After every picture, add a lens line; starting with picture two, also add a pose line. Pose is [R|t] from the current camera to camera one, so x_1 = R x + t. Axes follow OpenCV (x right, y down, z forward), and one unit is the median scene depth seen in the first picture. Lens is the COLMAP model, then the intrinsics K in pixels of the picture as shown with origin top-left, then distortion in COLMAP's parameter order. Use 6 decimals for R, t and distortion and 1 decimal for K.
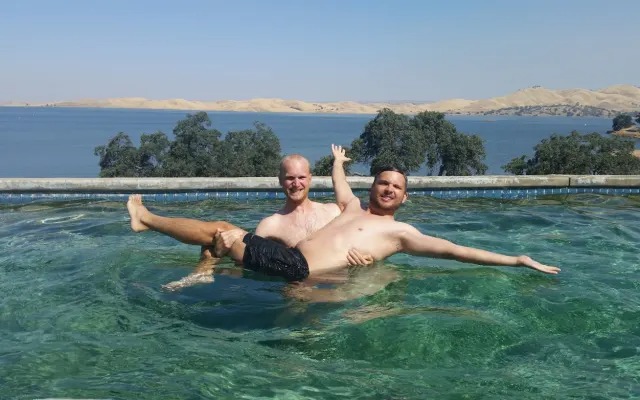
lens RADIAL K [[590.0, 0, 320.0], [0, 590.0, 200.0], [0, 0, 1]] dist [0.172509, -0.400935]
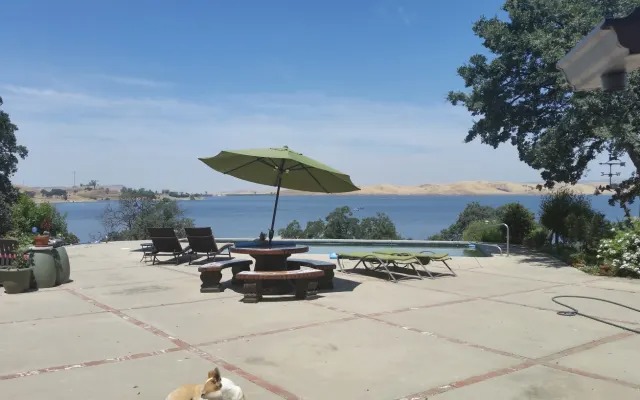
lens RADIAL K [[590.0, 0, 320.0], [0, 590.0, 200.0], [0, 0, 1]] dist [0.172509, -0.400935]
pose [[0.943087, -0.017975, -0.332059, 0.238647], [-0.028125, 0.990649, -0.133505, 0.038794], [0.331353, 0.135246, 0.933763, -0.425484]]
